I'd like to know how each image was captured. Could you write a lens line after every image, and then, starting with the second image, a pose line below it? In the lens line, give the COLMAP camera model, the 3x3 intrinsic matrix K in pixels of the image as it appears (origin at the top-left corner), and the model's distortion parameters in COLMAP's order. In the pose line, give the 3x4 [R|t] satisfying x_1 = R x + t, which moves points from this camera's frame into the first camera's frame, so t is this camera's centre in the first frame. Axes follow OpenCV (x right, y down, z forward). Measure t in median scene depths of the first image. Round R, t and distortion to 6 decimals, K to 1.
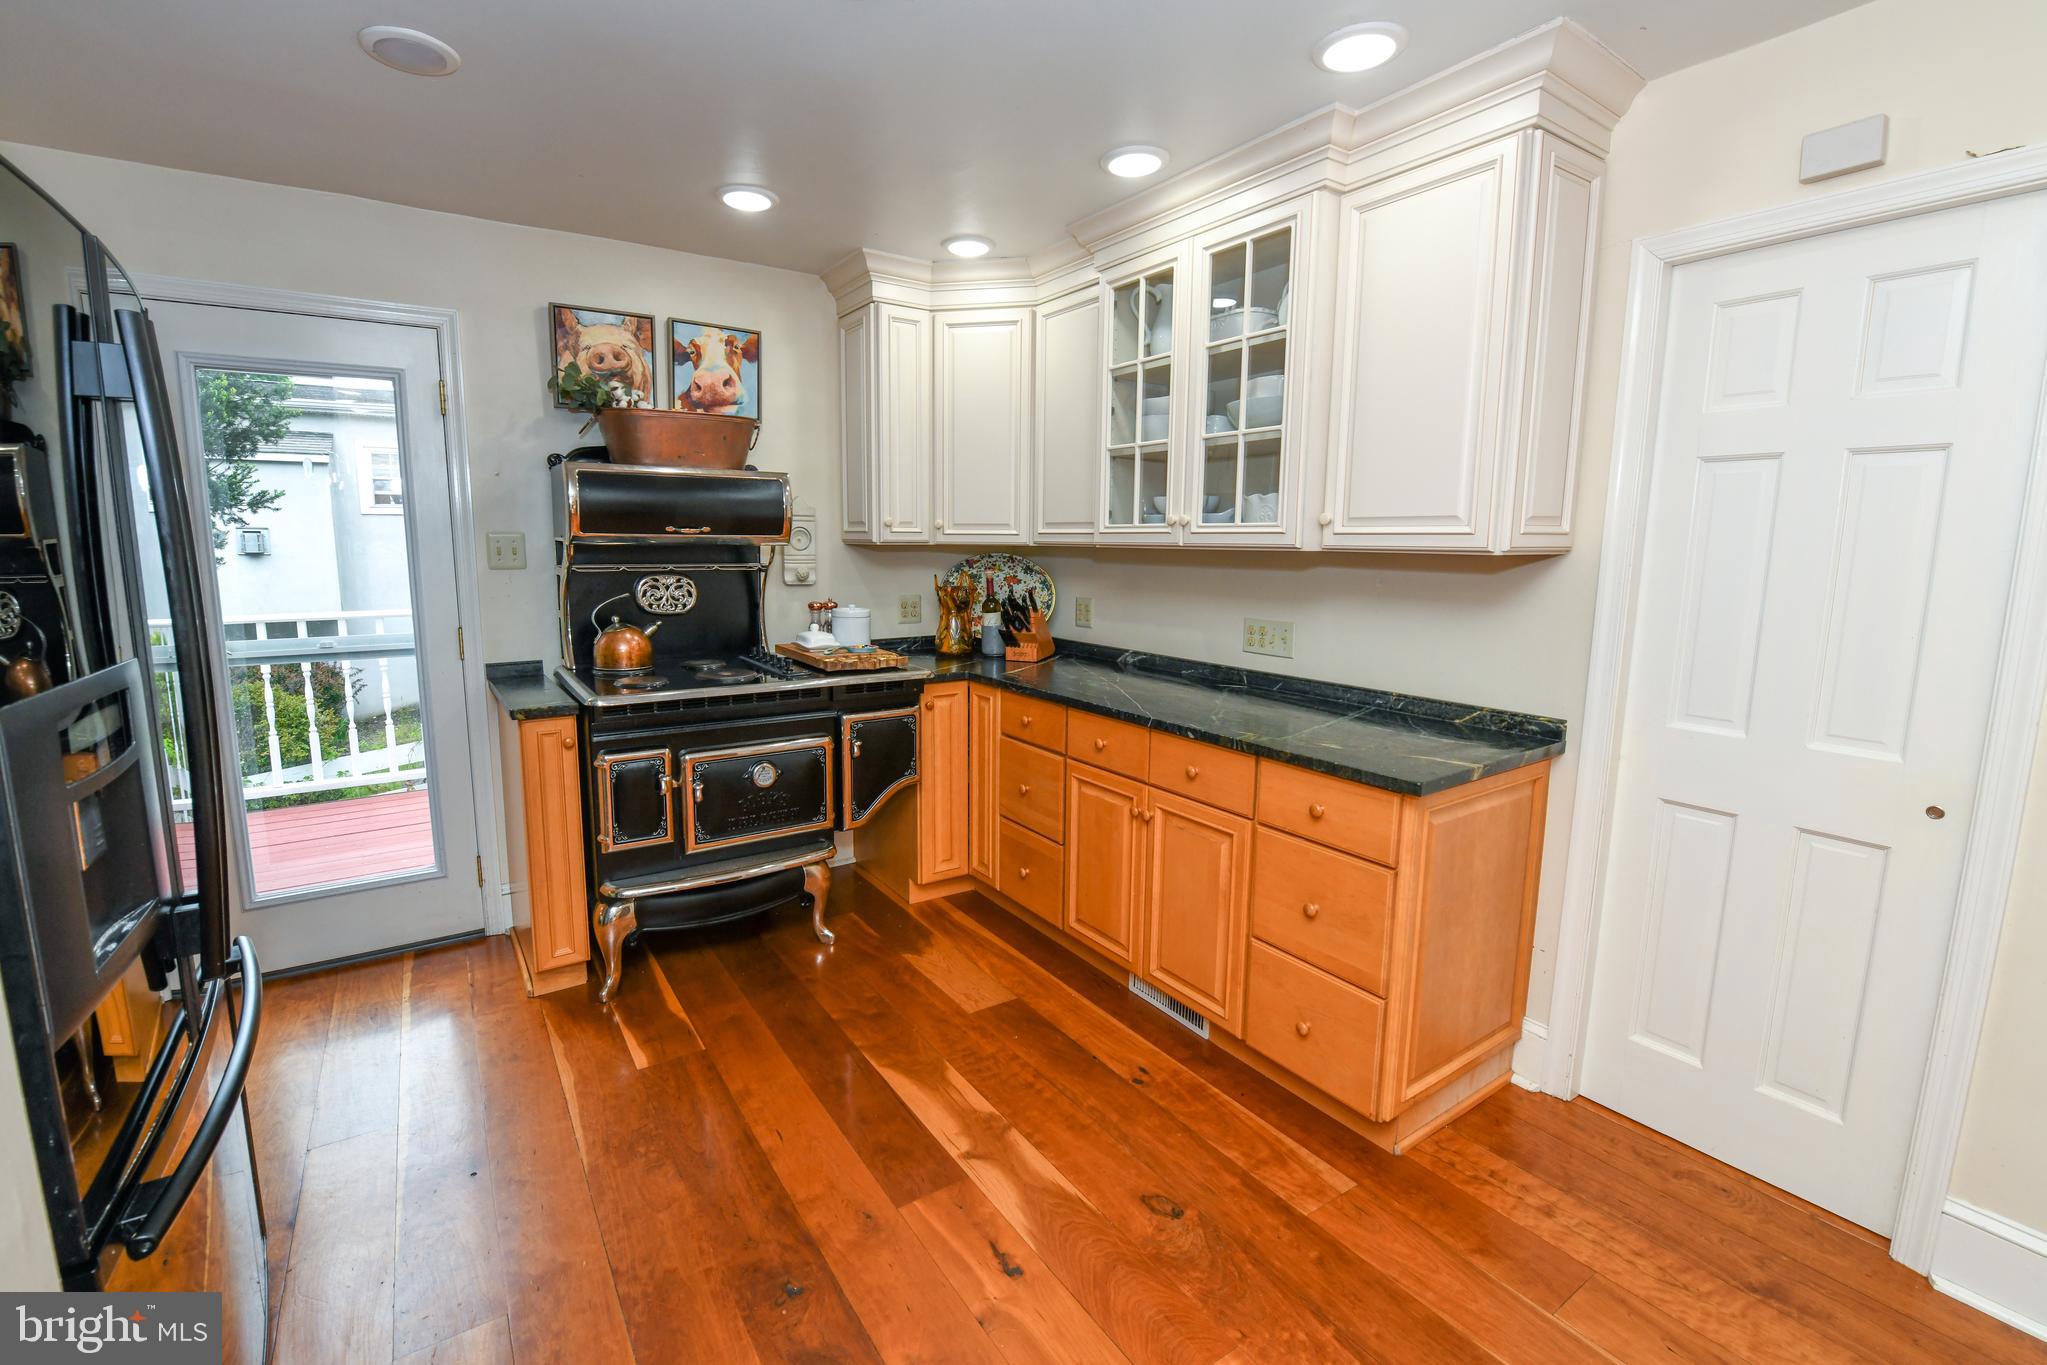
lens RADIAL K [[876.2, 0, 1009.4], [0, 876.2, 666.8], [0, 0, 1]] dist [-0.018832, -0.000912]
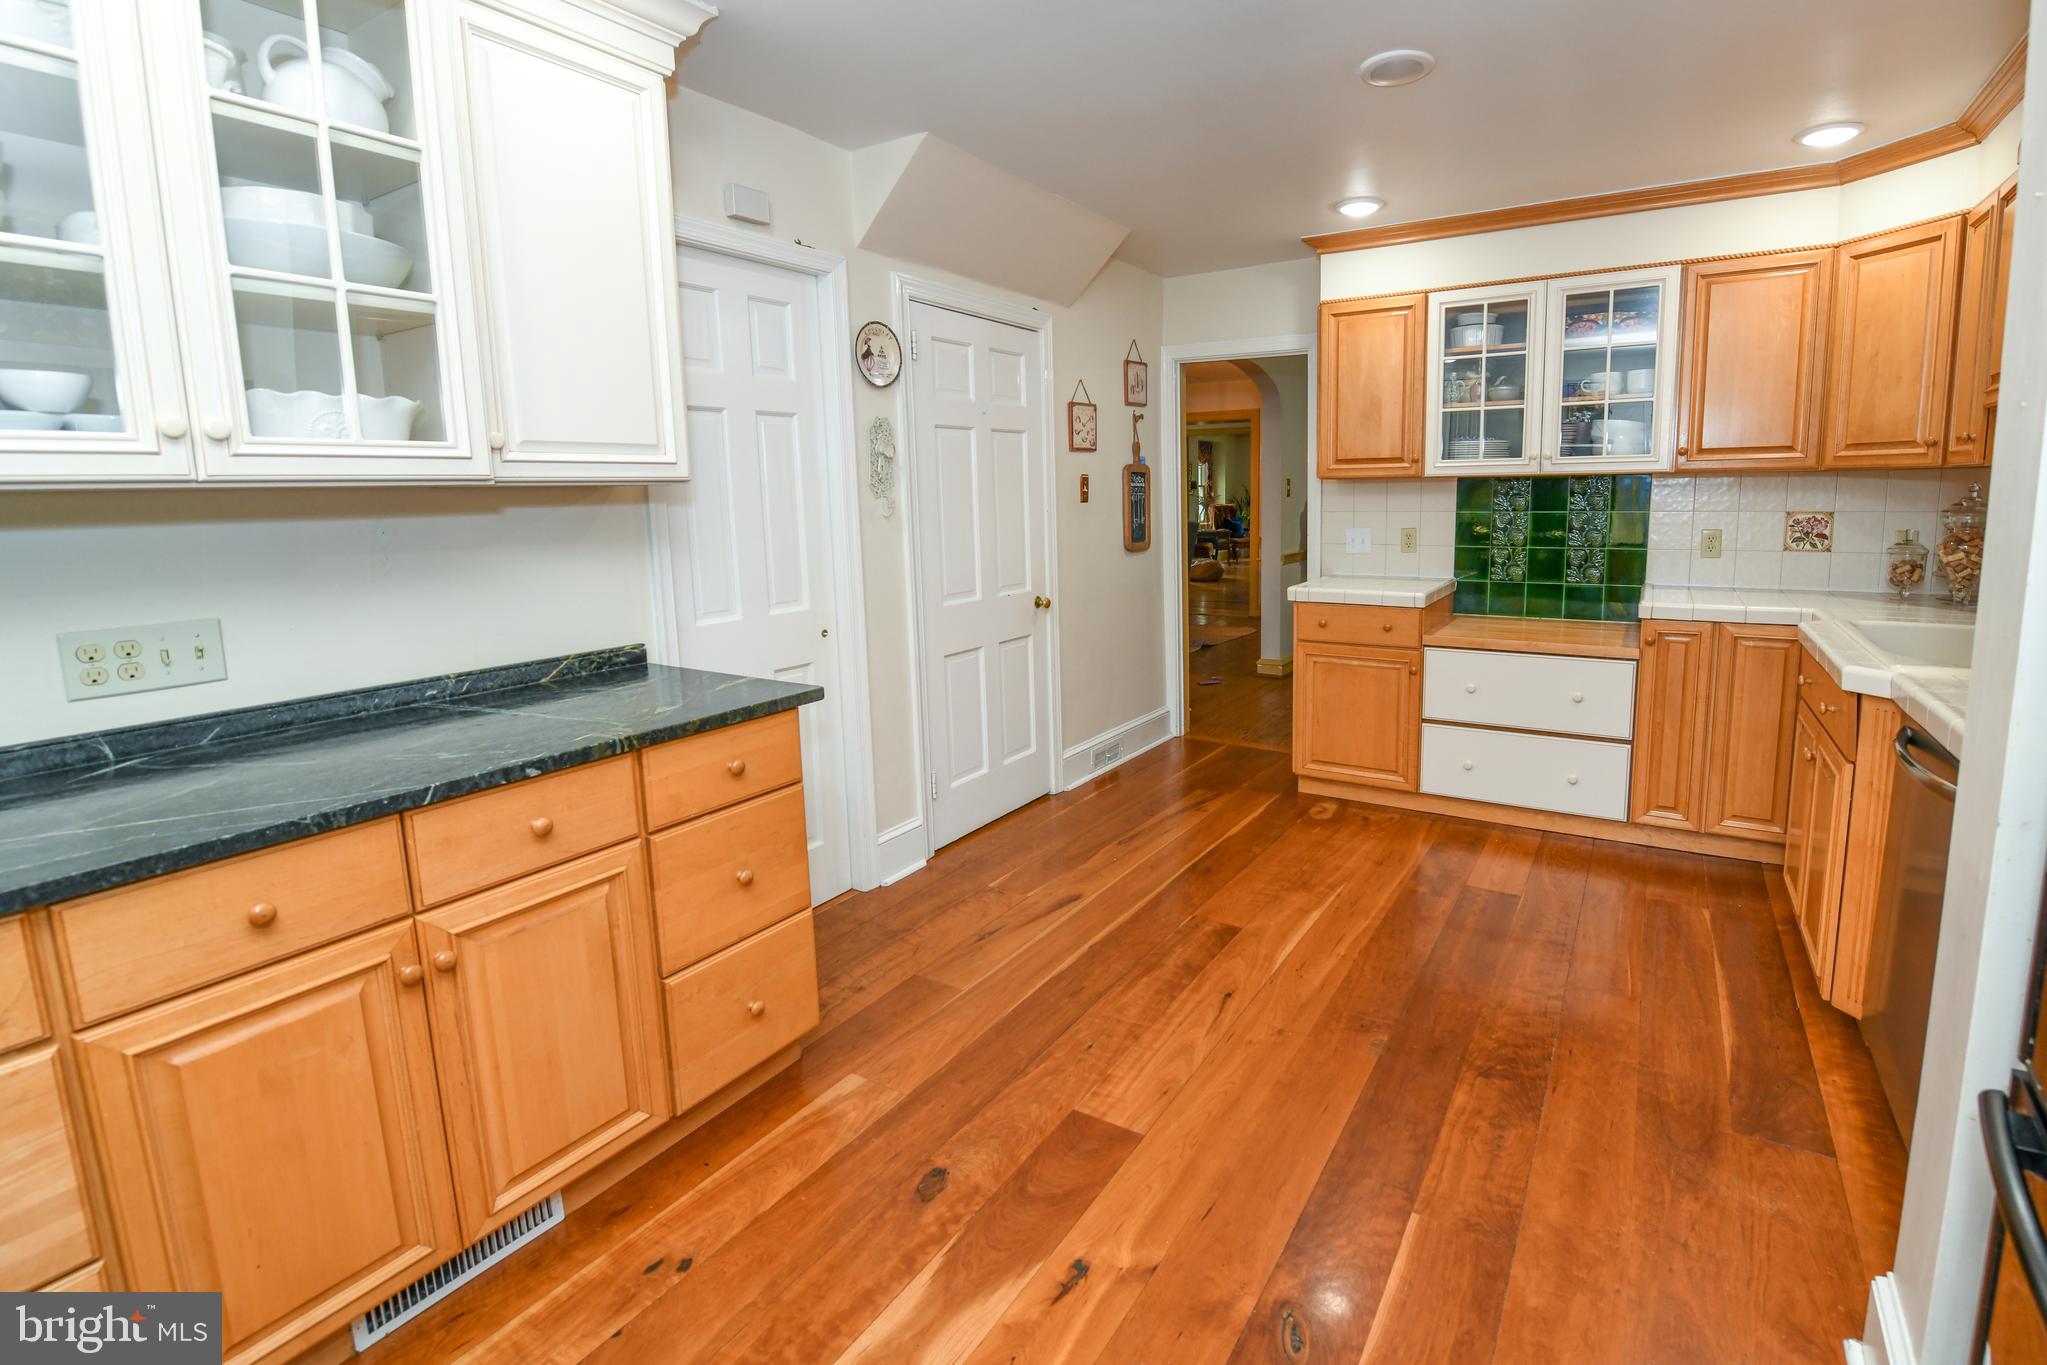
lens RADIAL K [[914.8, 0, 1111.0], [0, 914.8, 616.1], [0, 0, 1]] dist [-0.000587, -0.000184]
pose [[-0.423742, -0.126905, 0.896849, -0.558166], [0.143750, 0.968166, 0.204915, -0.109089], [-0.894304, 0.215753, -0.392010, 0.860700]]
